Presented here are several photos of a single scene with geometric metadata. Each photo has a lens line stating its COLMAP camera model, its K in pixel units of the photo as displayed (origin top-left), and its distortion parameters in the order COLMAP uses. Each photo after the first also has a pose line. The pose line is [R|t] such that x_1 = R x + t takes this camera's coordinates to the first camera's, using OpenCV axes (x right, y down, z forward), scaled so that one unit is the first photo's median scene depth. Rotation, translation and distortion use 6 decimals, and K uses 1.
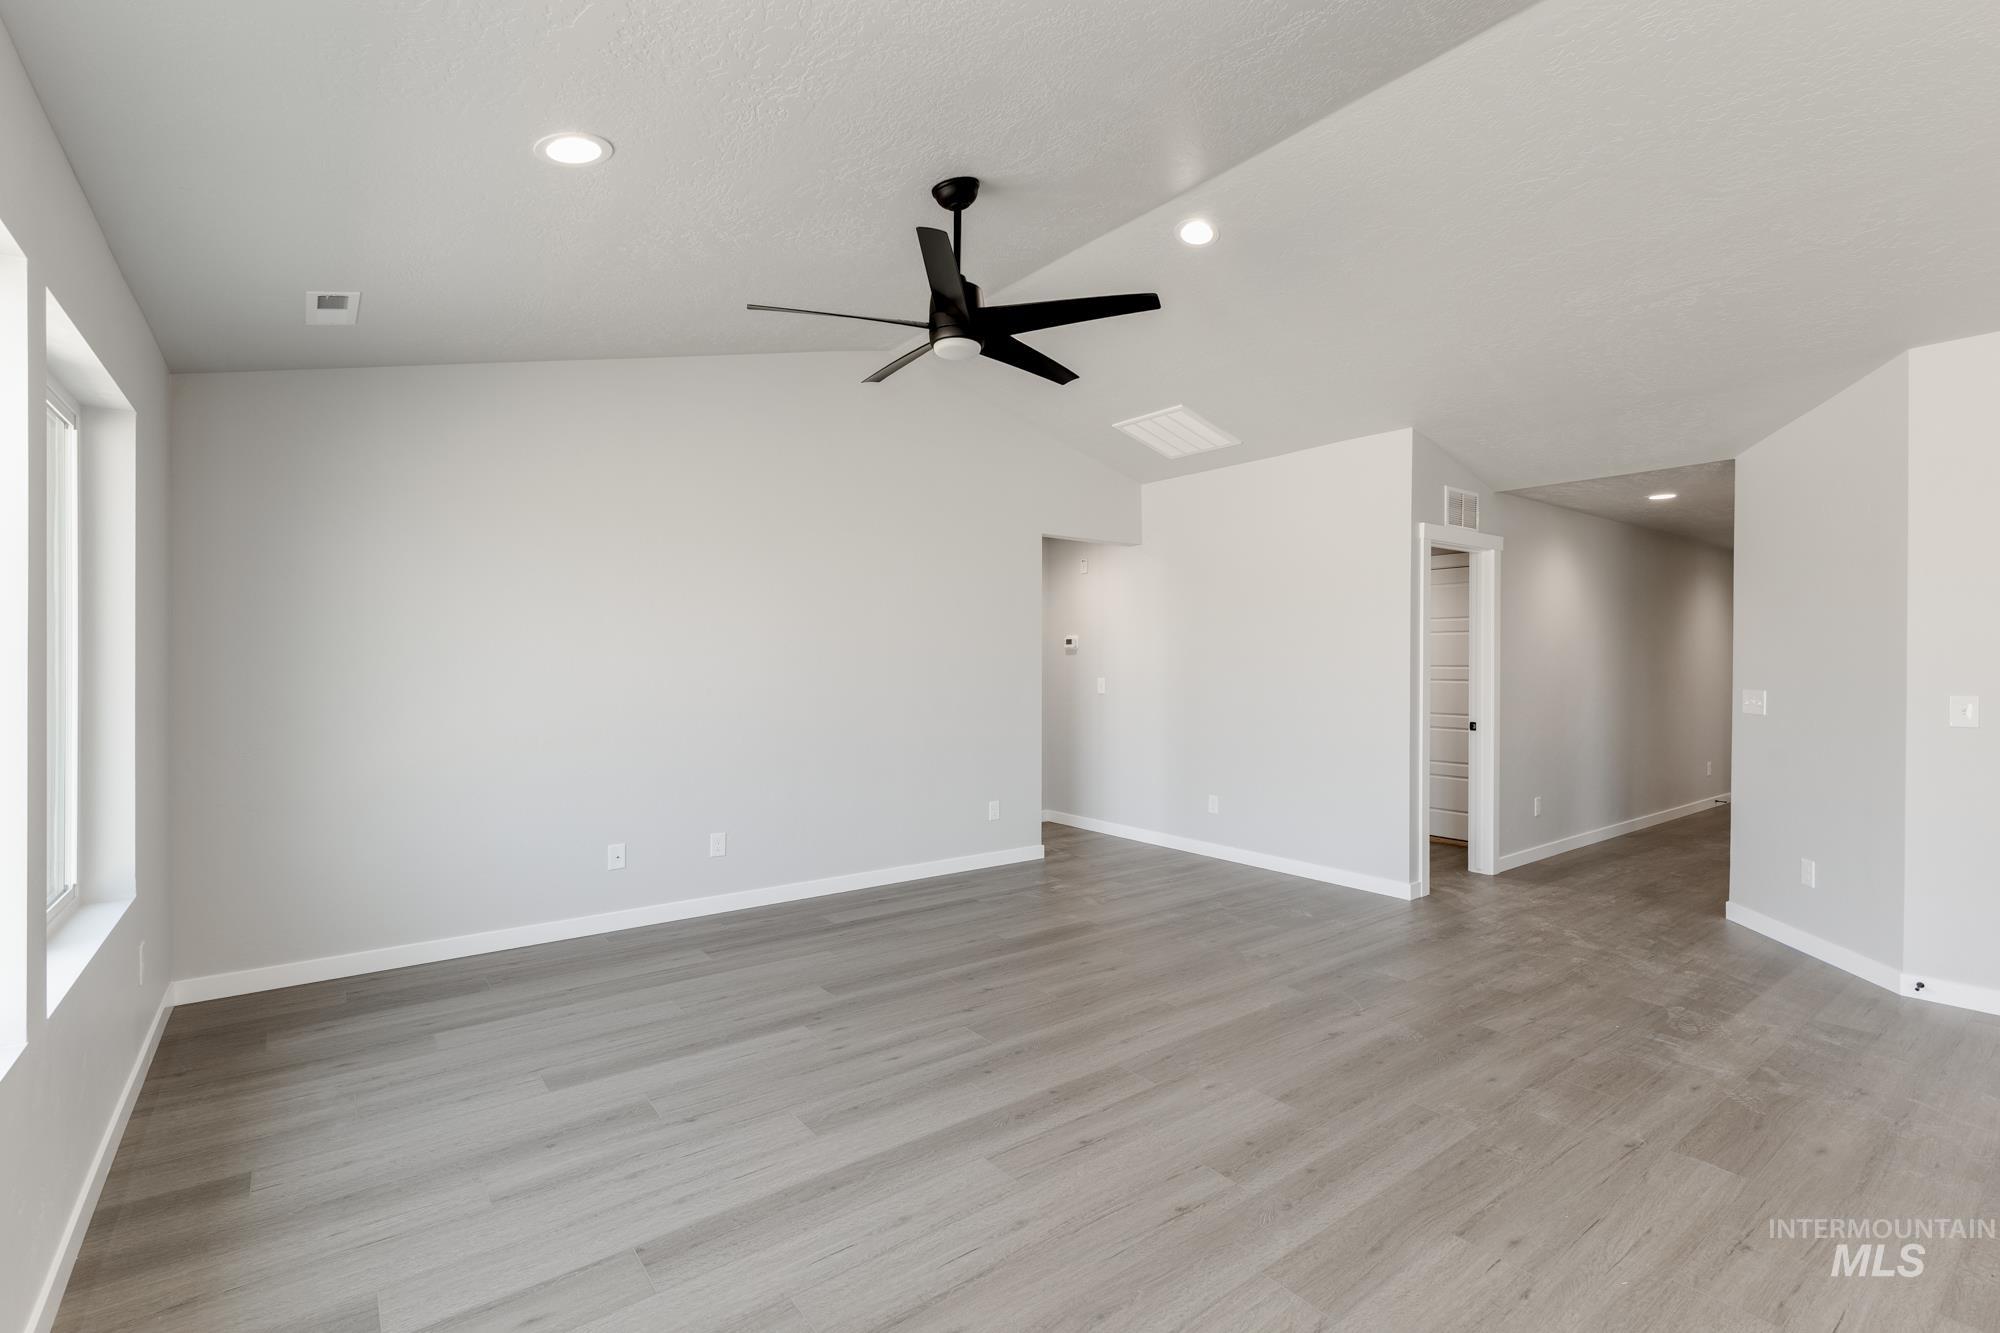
lens RADIAL K [[886.6, 0, 1000.0], [0, 886.6, 666.5], [0, 0, 1]] dist [-0.010486, 0.000273]
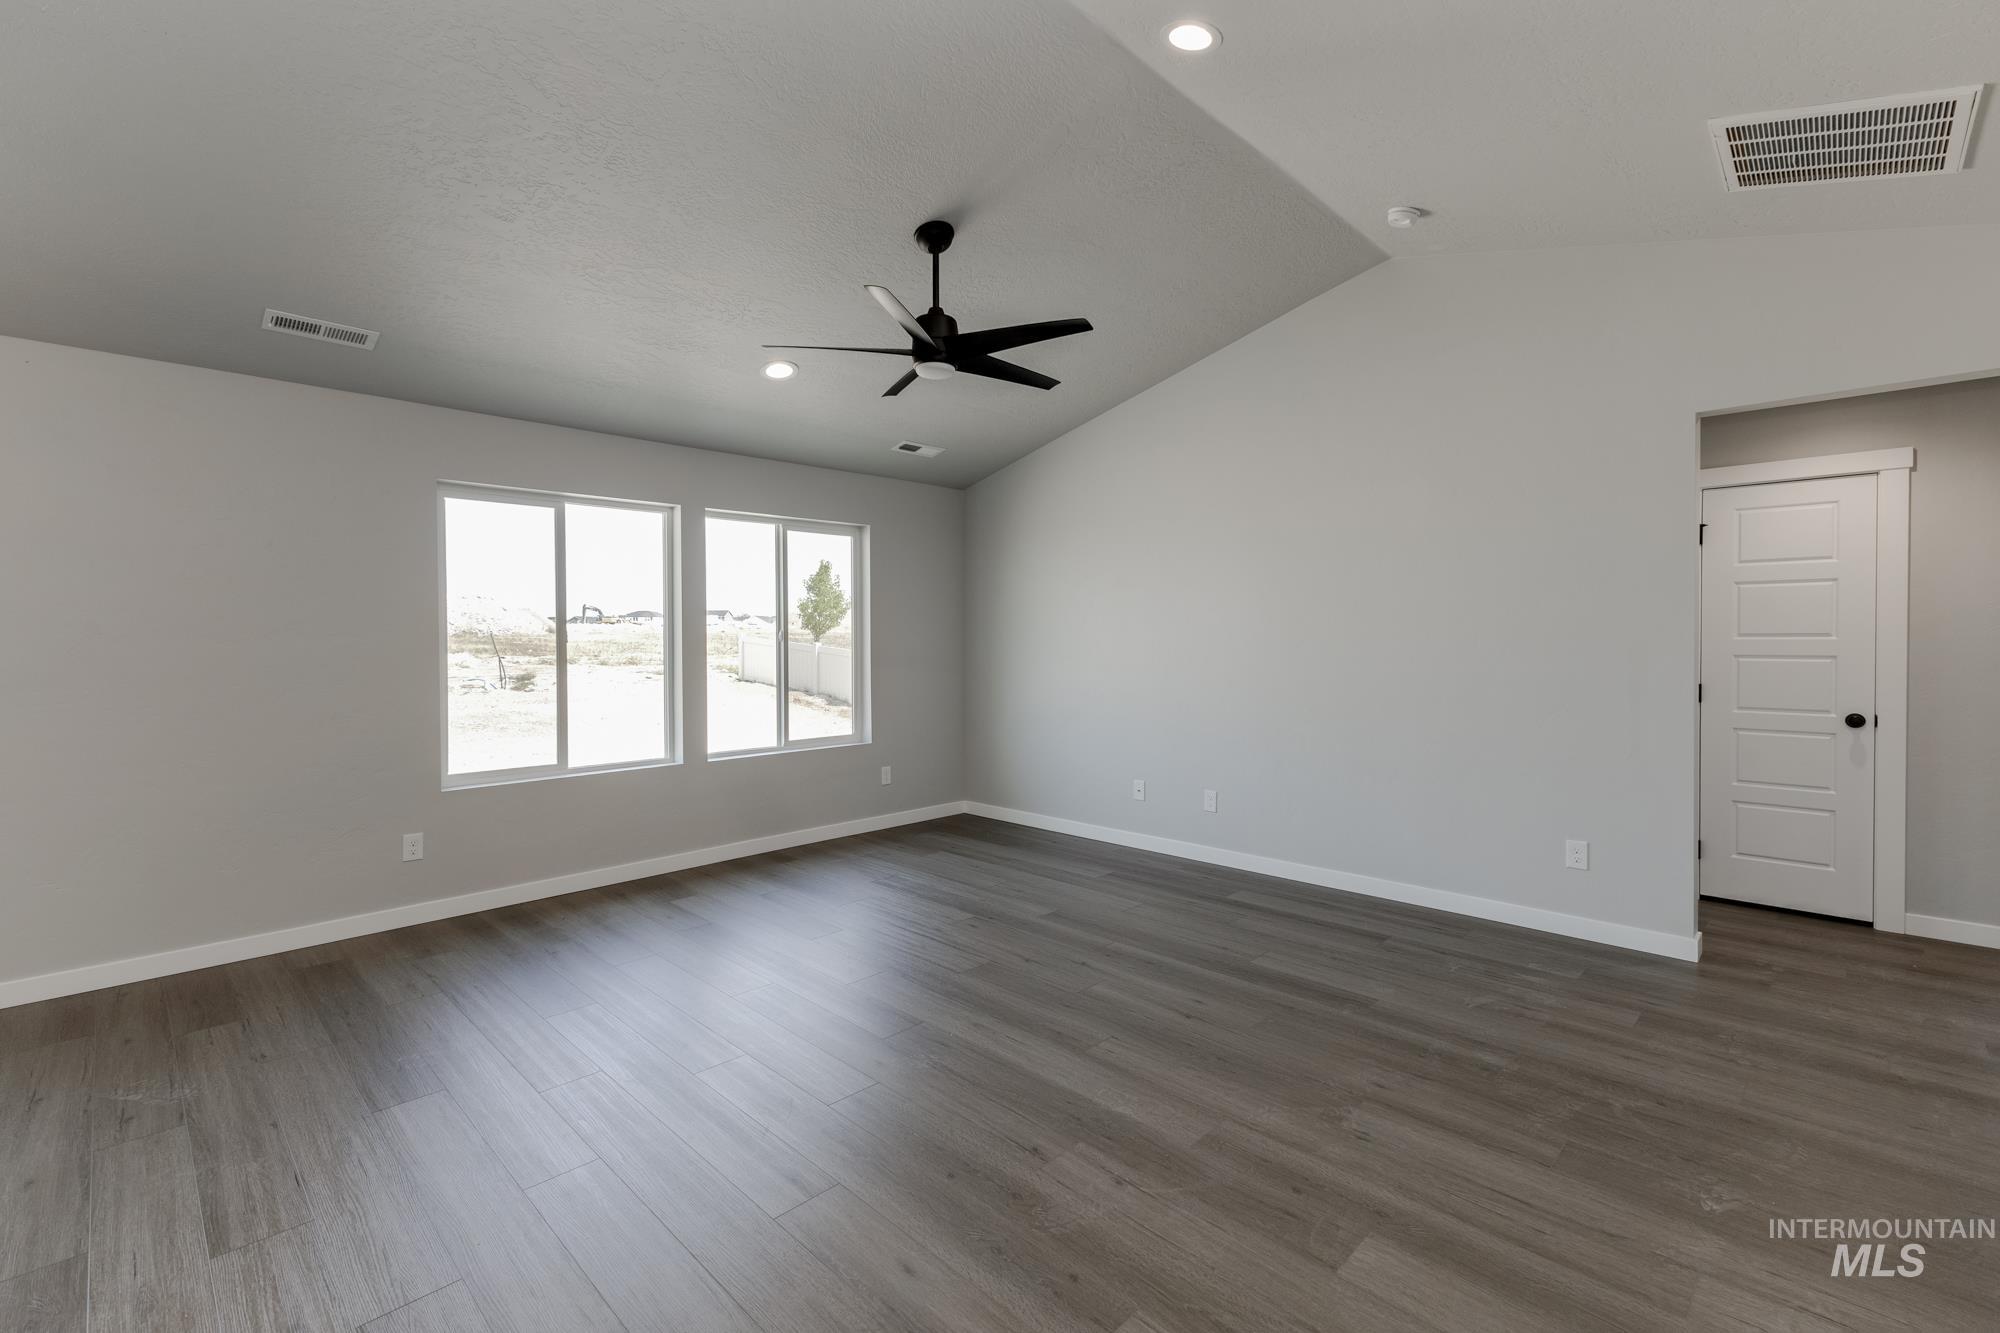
lens RADIAL K [[888.7, 0, 1002.8], [0, 888.7, 648.2], [0, 0, 1]] dist [0.016890, -0.000370]
pose [[0.151268, 0.015207, -0.988376, 0.883582], [0.002197, 0.999874, 0.015720, -0.006819], [0.988490, -0.004549, 0.151216, 0.698917]]
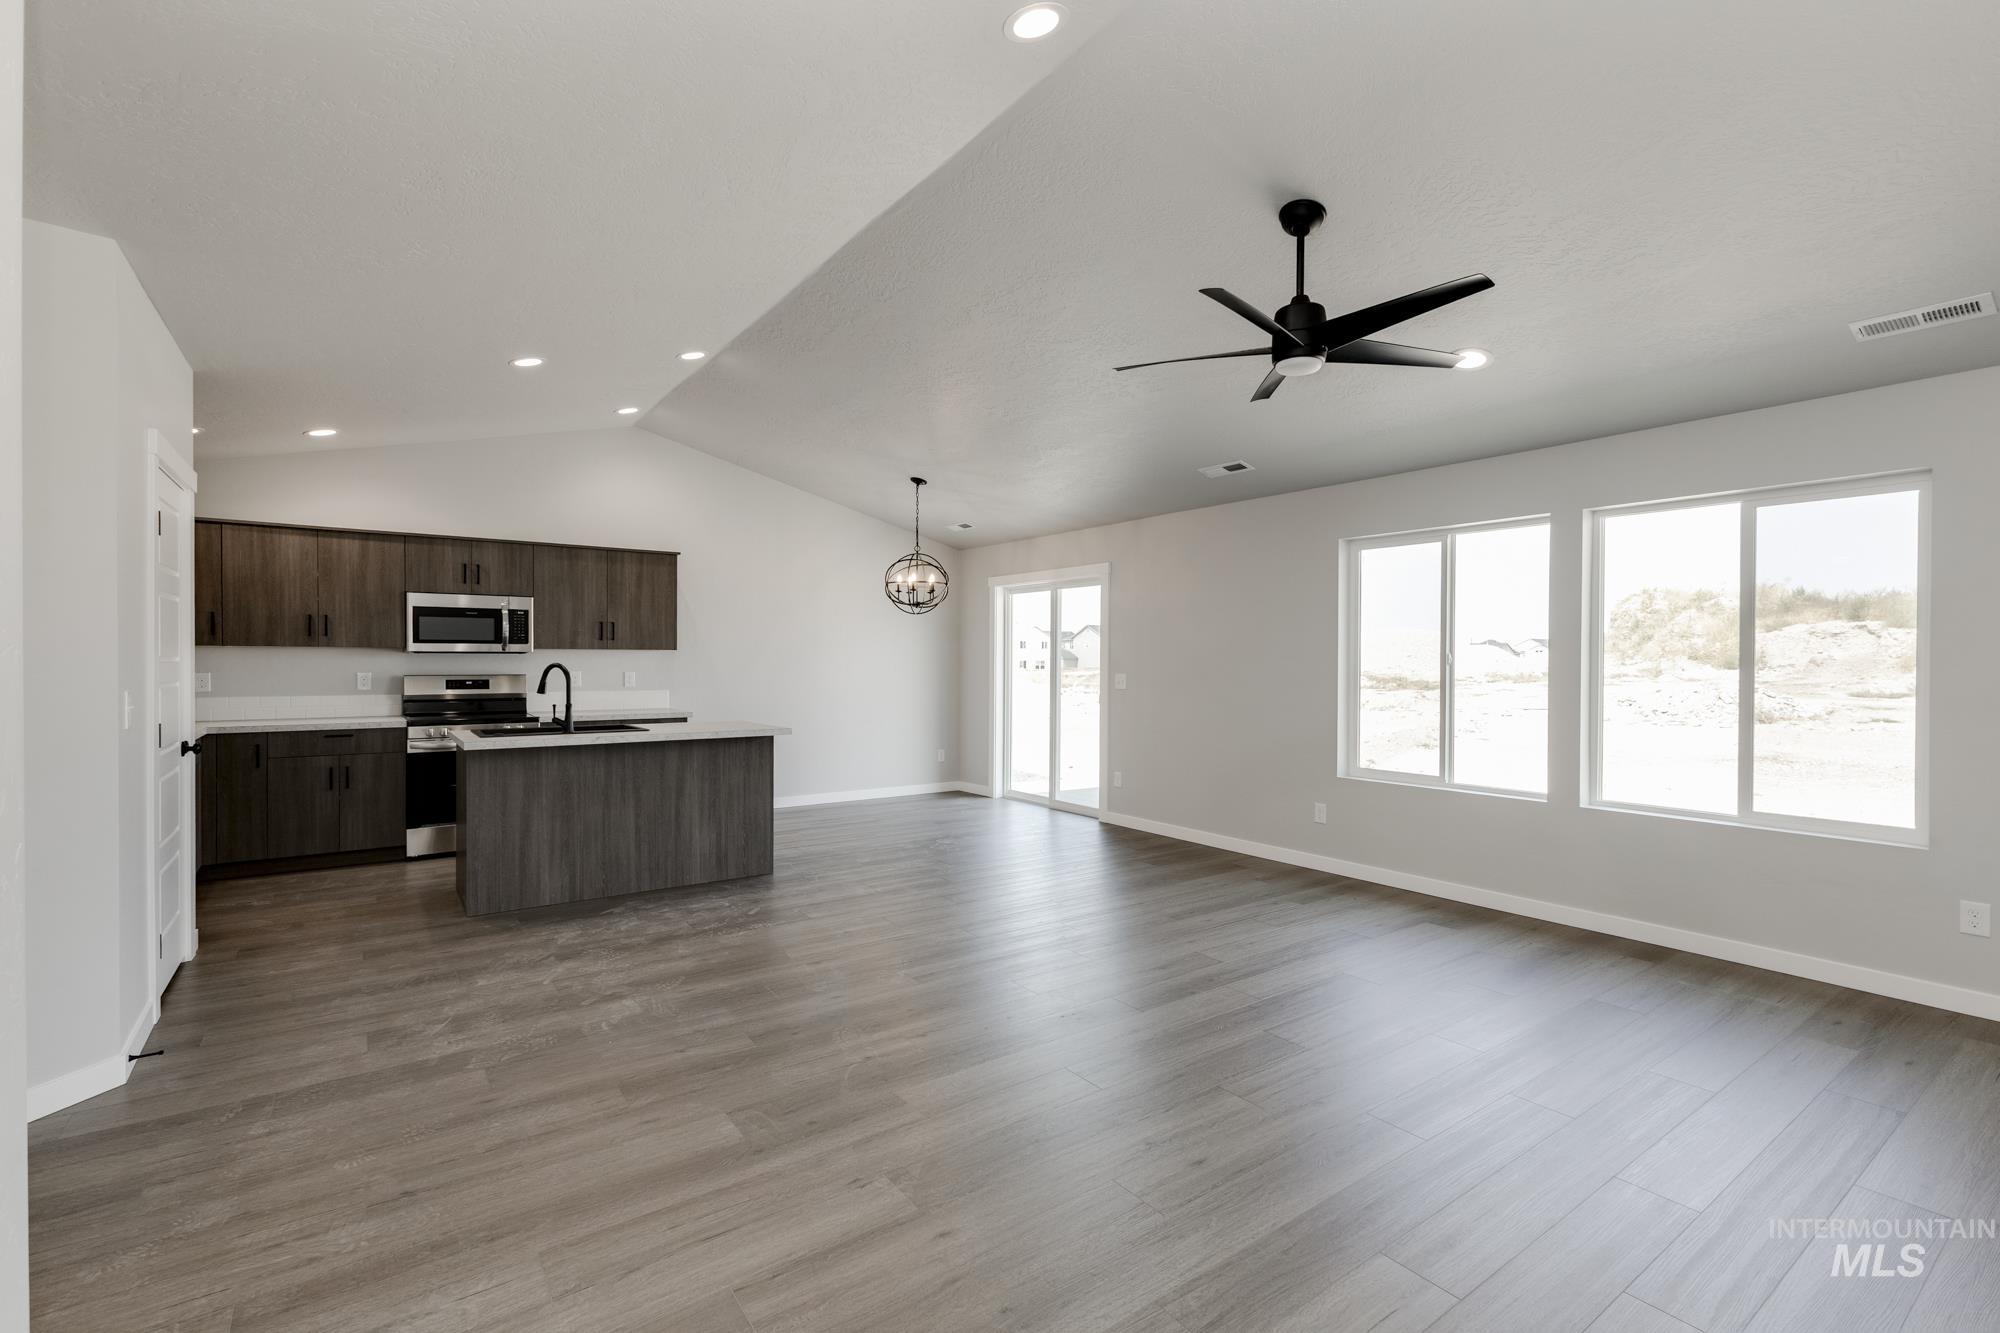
lens RADIAL K [[886.6, 0, 1000.0], [0, 886.6, 666.5], [0, 0, 1]] dist [-0.010486, 0.000273]
pose [[-0.999635, -0.003668, 0.026760, 0.214953], [-0.003461, 0.999964, 0.007743, -0.002351], [-0.026787, 0.007647, -0.999612, 1.600732]]
